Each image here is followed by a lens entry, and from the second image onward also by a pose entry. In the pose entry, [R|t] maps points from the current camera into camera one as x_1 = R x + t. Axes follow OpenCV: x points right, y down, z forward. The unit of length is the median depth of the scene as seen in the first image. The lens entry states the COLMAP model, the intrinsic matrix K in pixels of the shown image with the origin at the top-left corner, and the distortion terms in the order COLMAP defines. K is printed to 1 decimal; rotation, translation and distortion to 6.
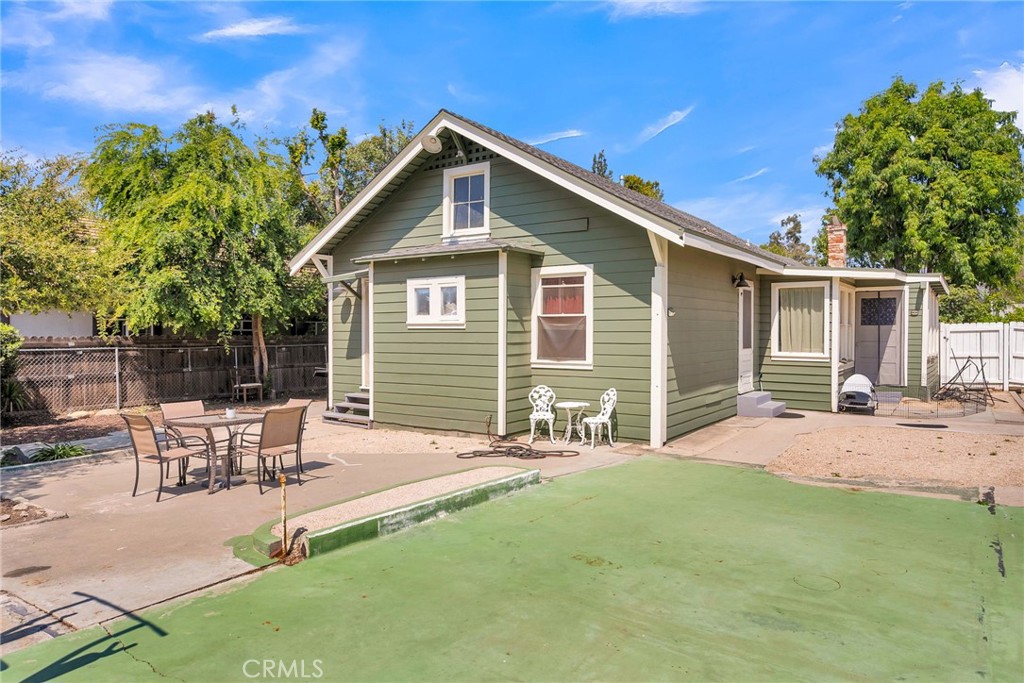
lens RADIAL K [[645.4, 0, 512.0], [0, 645.4, 341.5], [0, 0, 1]] dist [0.022252, 0.000531]
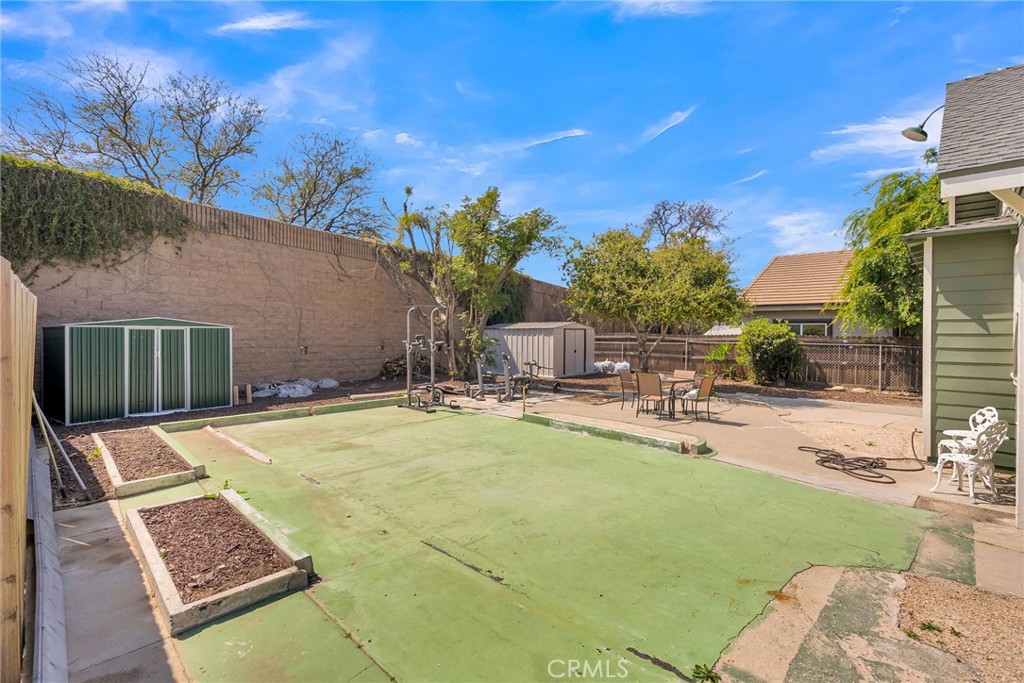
lens RADIAL K [[464.2, 0, 512.3], [0, 464.2, 338.4], [0, 0, 1]] dist [-0.000867, -0.000082]
pose [[-0.142360, 0.016445, -0.989678, 1.454497], [-0.023329, 0.999528, 0.019964, -0.018217], [0.989540, 0.025930, -0.141909, 1.200369]]
